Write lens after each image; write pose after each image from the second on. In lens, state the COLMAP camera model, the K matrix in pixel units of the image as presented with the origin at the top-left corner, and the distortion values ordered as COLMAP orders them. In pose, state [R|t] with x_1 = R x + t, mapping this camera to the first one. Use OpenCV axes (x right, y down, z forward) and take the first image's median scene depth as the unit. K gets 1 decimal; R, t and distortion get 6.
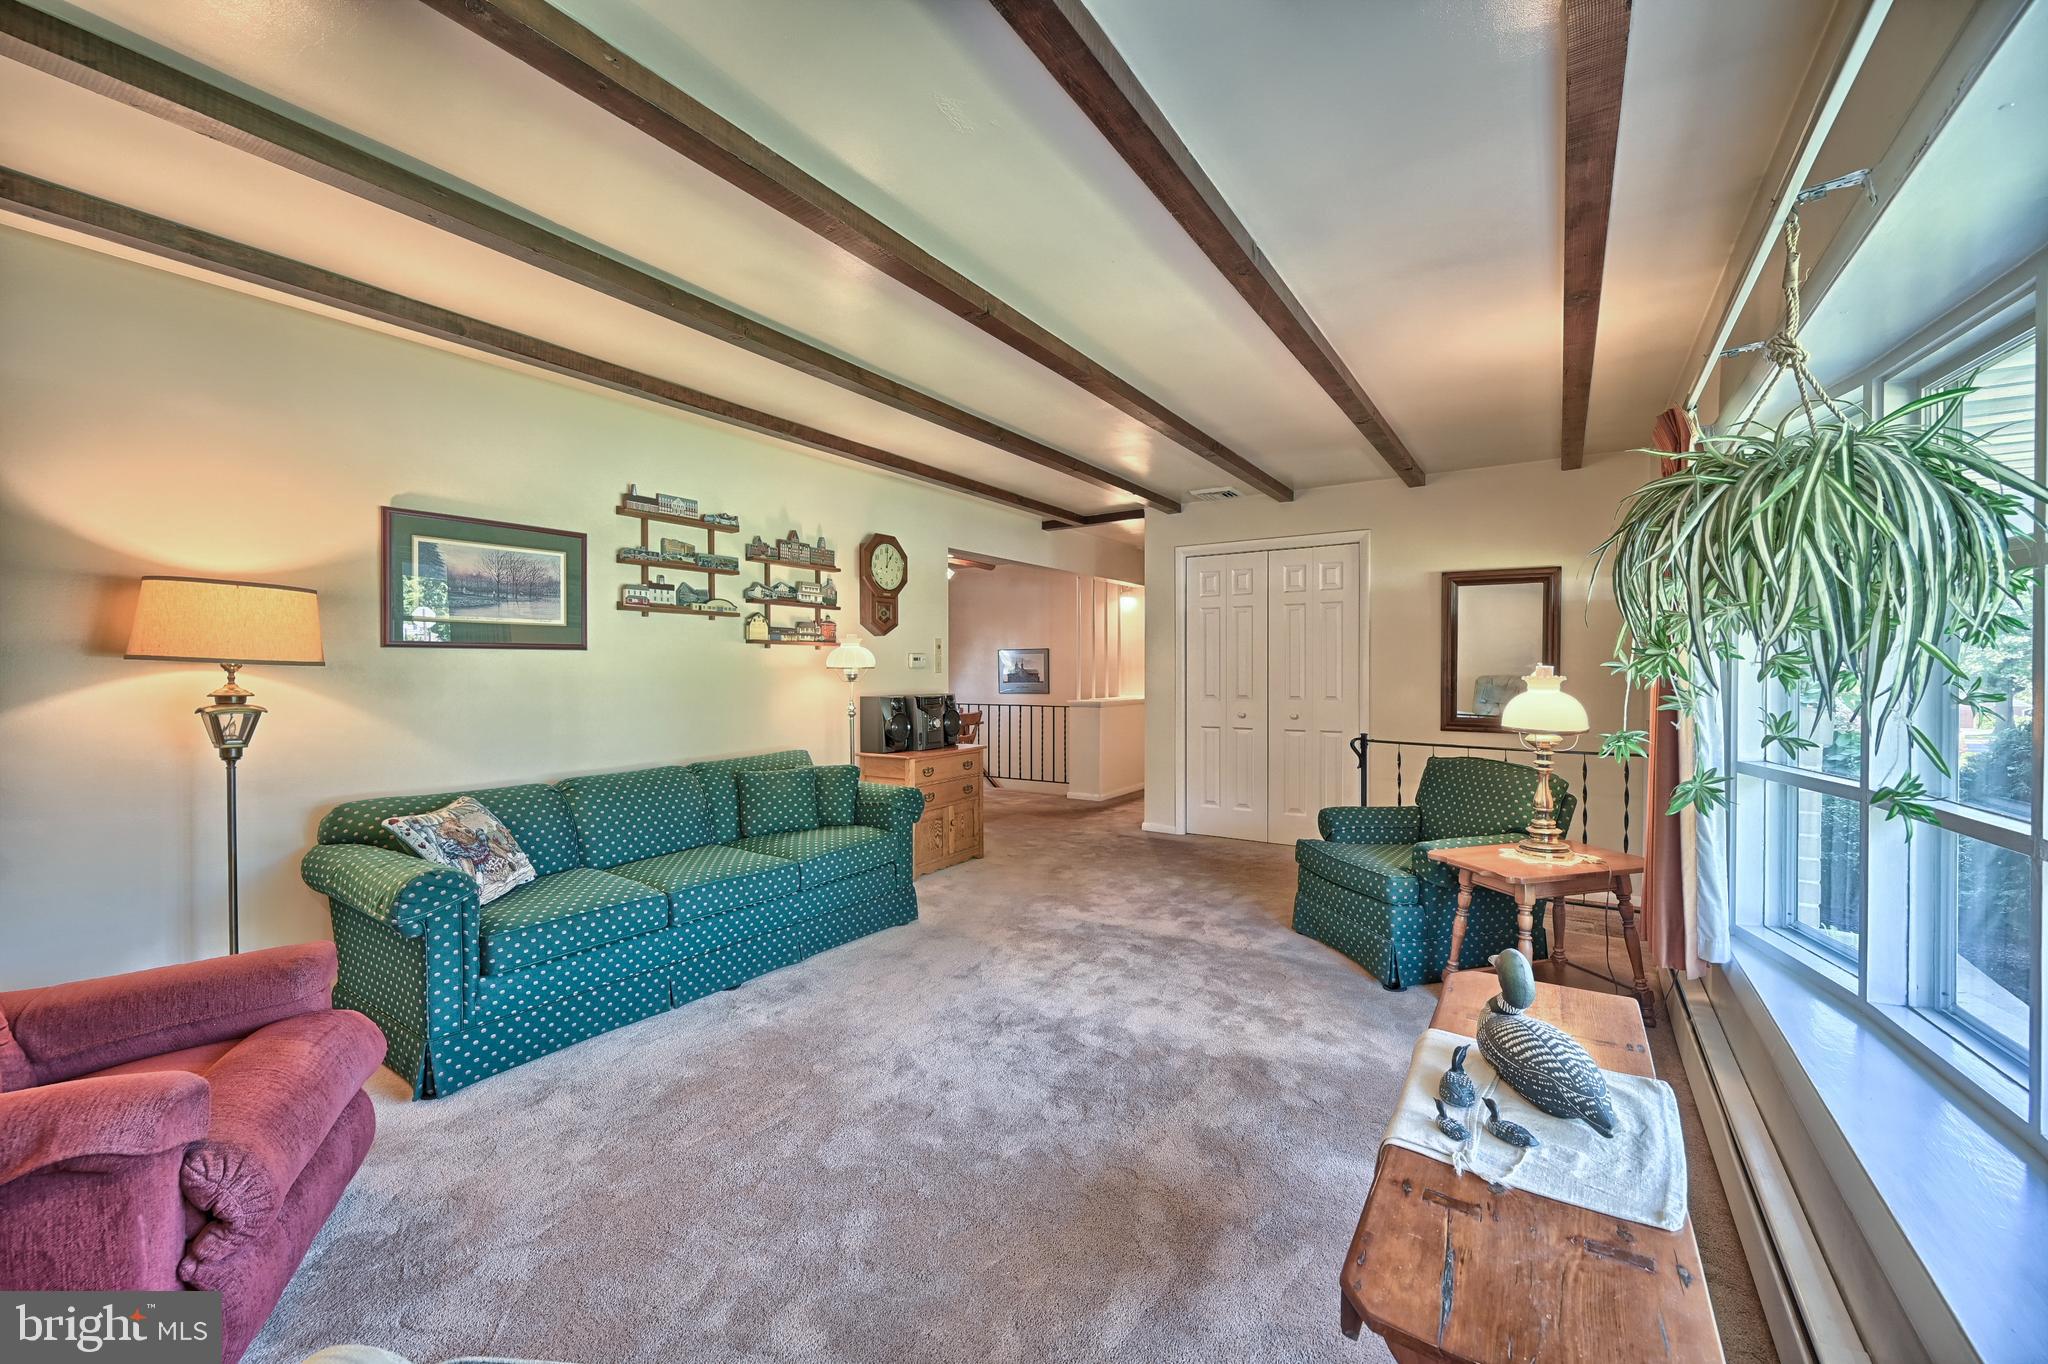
lens RADIAL K [[813.1, 0, 1027.4], [0, 813.1, 678.4], [0, 0, 1]] dist [-0.000123, -0.000088]
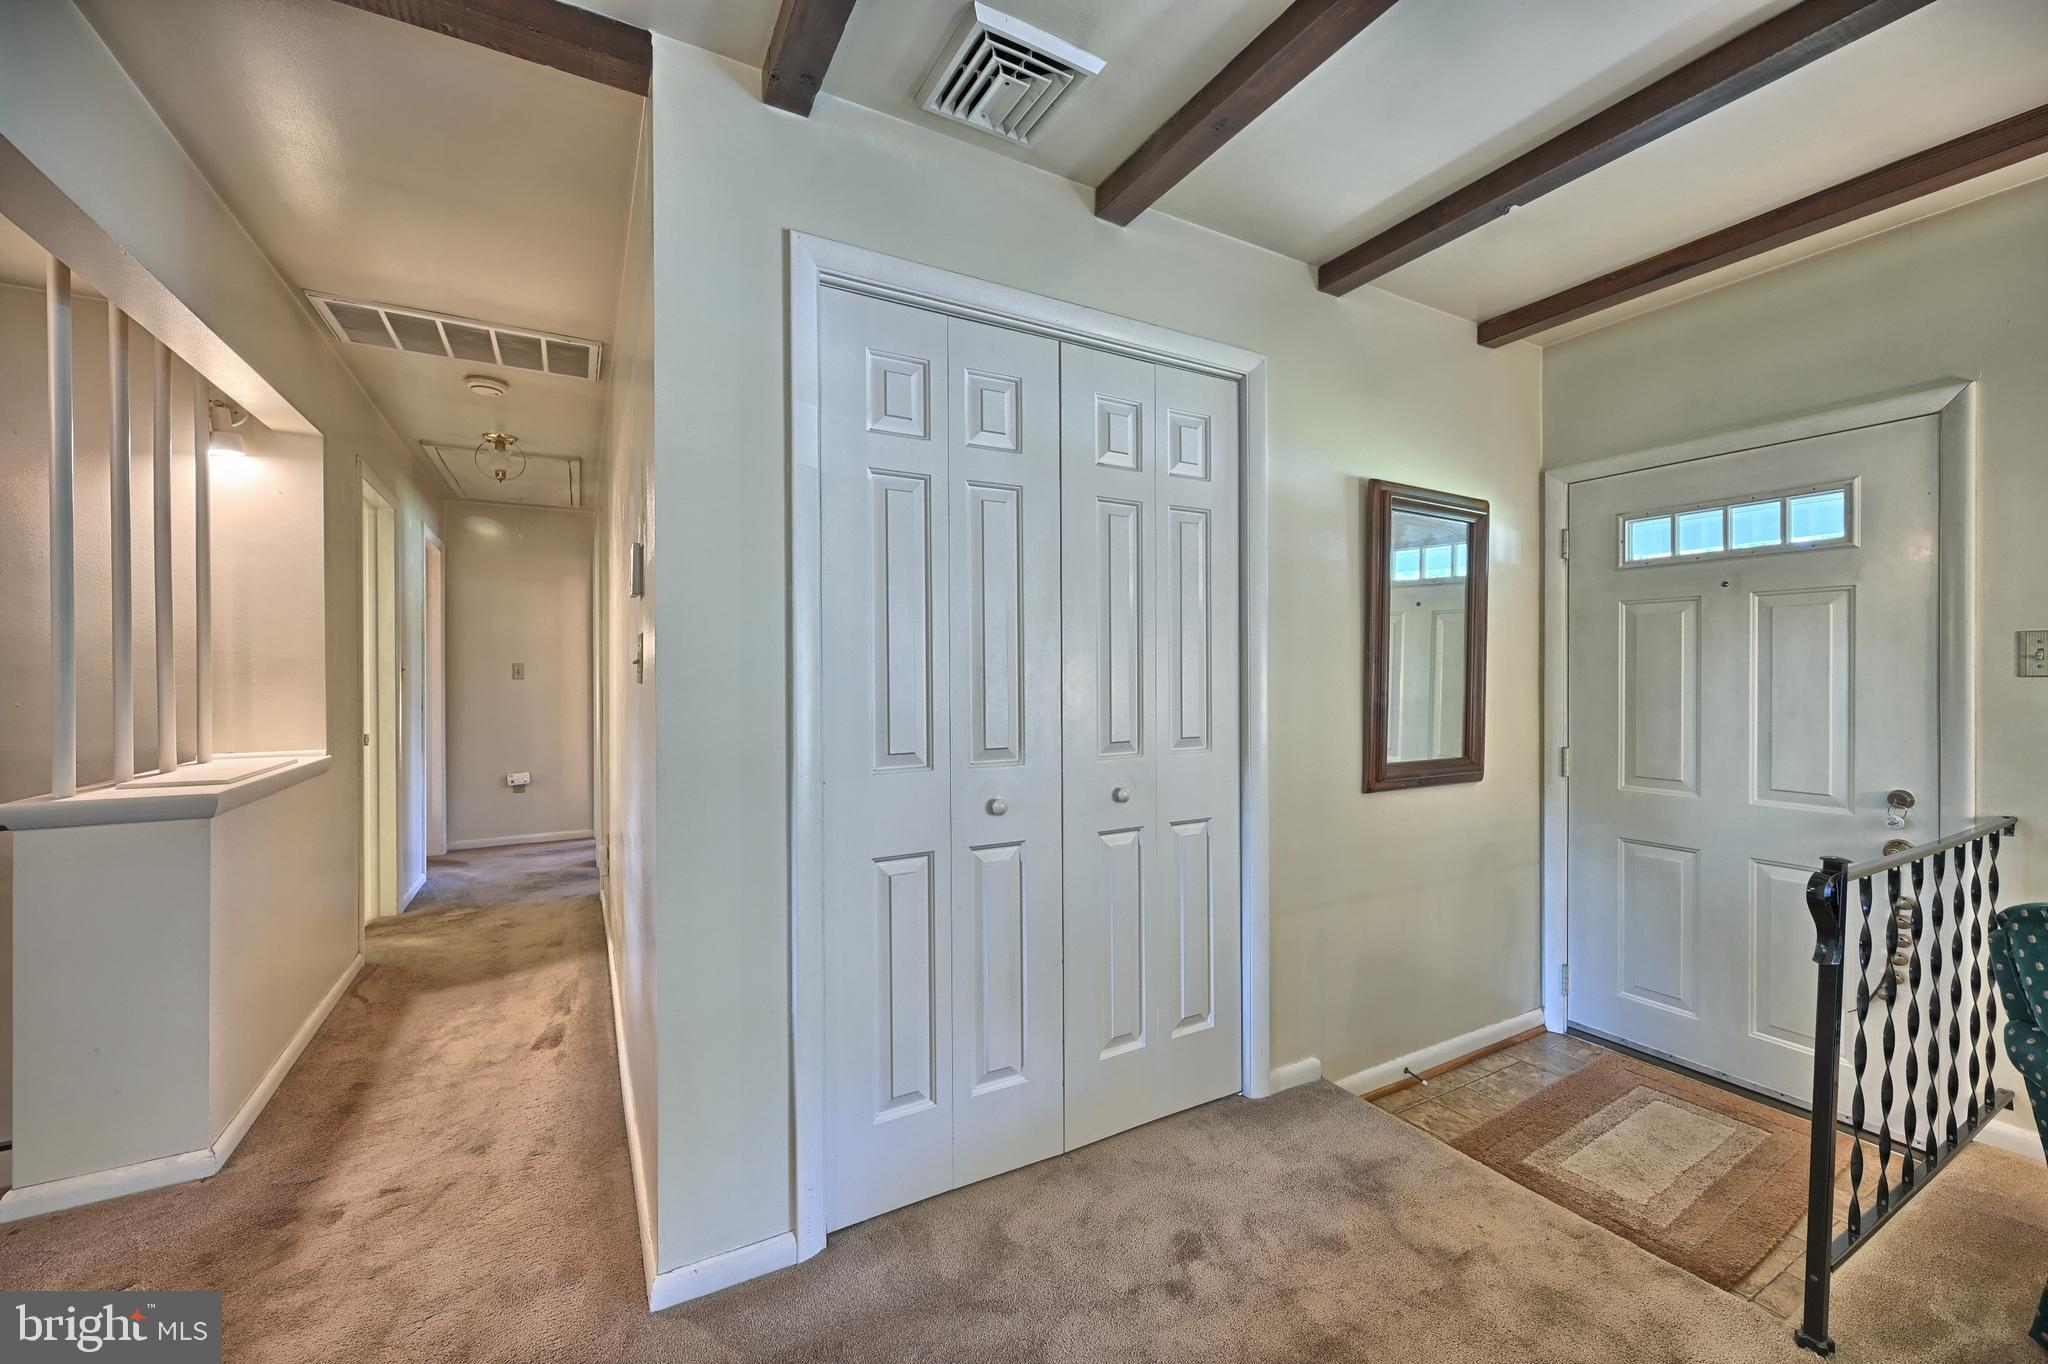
lens RADIAL K [[813.1, 0, 1027.4], [0, 813.1, 678.4], [0, 0, 1]] dist [-0.000123, -0.000088]
pose [[0.462906, -0.006840, 0.886381, -0.029001], [0.009813, 0.999948, 0.002592, -0.009300], [-0.886353, 0.007498, 0.462949, 0.862031]]
